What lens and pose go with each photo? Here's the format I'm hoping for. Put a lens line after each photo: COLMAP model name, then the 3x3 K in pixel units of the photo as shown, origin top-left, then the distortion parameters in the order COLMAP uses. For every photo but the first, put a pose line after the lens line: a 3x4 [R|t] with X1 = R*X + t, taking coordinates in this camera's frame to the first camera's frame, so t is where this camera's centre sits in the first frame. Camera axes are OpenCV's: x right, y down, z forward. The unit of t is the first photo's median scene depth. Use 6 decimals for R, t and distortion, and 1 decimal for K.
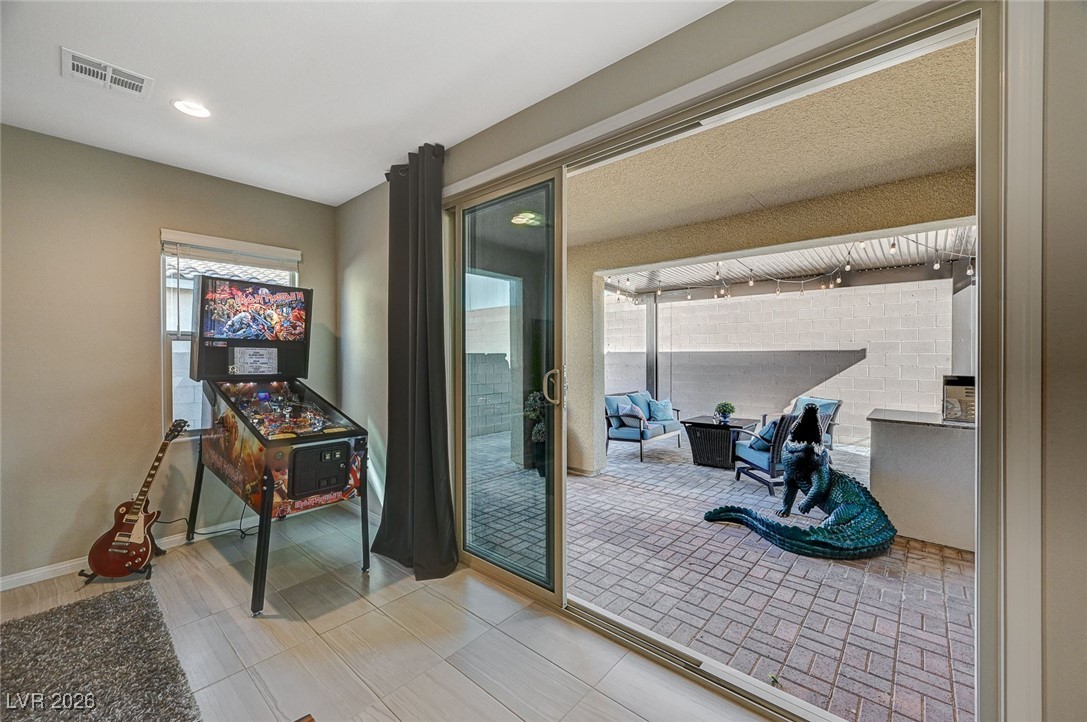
lens RADIAL K [[432.9, 0, 548.9], [0, 432.9, 360.6], [0, 0, 1]] dist [-0.000464, -0.000033]
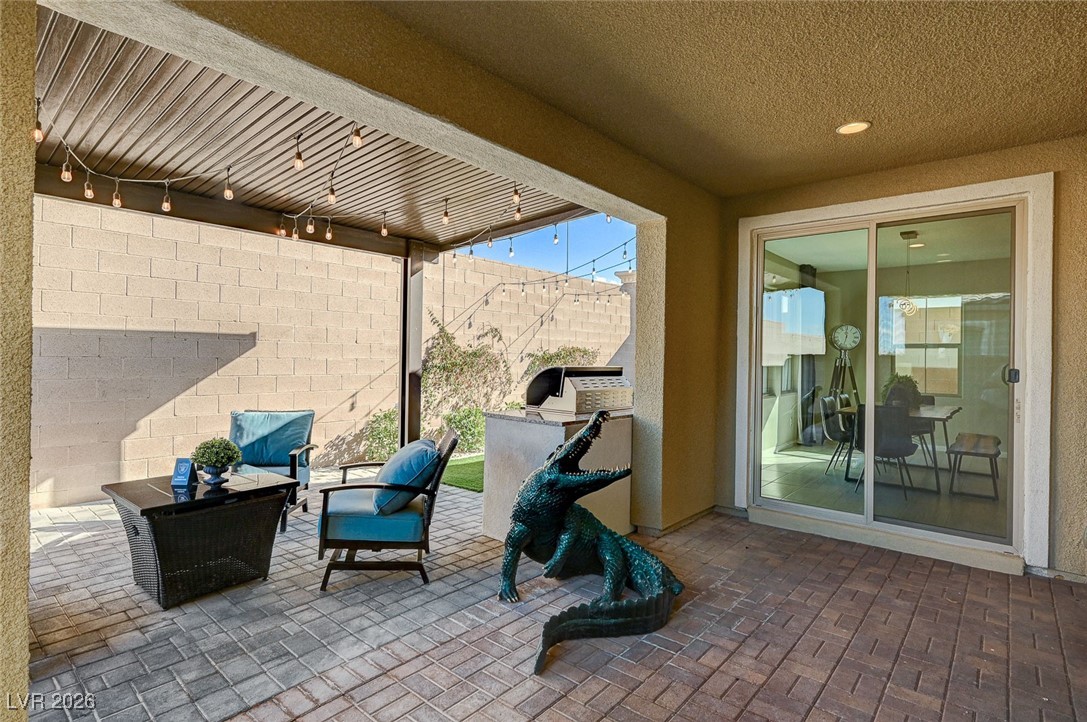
lens RADIAL K [[537.8, 0, 545.7], [0, 537.8, 354.6], [0, 0, 1]] dist [0.003534, 0.000408]
pose [[-0.008527, -0.003209, 0.999958, -0.193651], [-0.008051, 0.999963, 0.003141, 0.001424], [-0.999931, -0.008024, -0.008552, 0.775919]]
